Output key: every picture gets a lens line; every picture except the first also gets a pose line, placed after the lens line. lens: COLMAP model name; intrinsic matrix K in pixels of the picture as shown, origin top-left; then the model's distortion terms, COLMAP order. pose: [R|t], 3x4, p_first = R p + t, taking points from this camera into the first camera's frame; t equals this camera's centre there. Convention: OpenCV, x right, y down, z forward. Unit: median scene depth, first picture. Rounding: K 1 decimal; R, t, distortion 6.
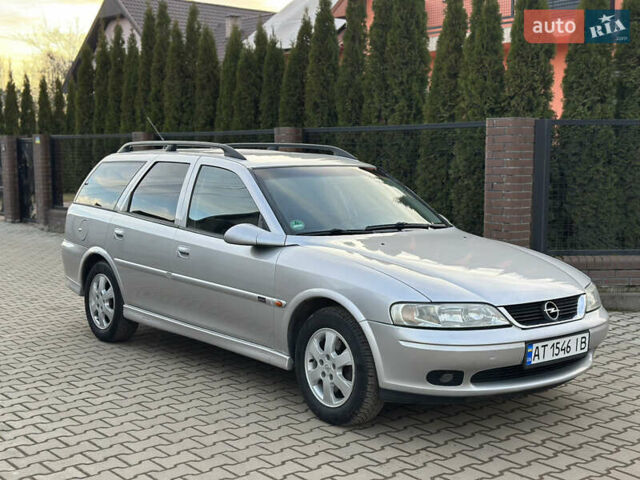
lens RADIAL K [[879.2, 0, 320.7], [0, 879.2, 242.1], [0, 0, 1]] dist [0.105865, 0.000000]
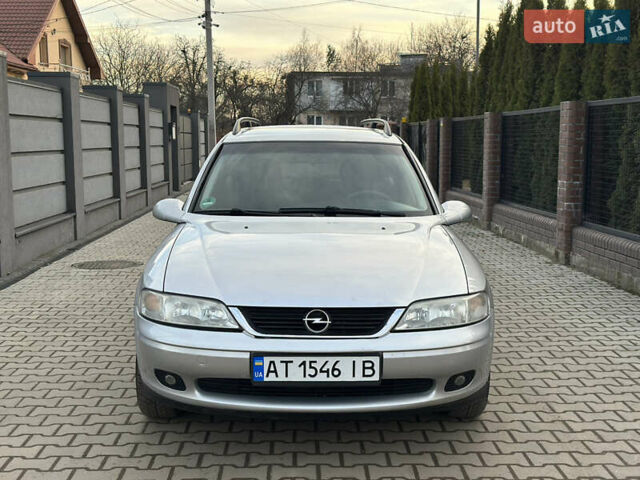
lens RADIAL K [[879.2, 0, 323.5], [0, 879.2, 230.5], [0, 0, 1]] dist [0.105865, 0.000000]
pose [[0.785491, 0.065906, -0.615354, 0.712522], [-0.063405, 0.997651, 0.025915, -0.024154], [0.615617, 0.018661, 0.787825, 0.354824]]
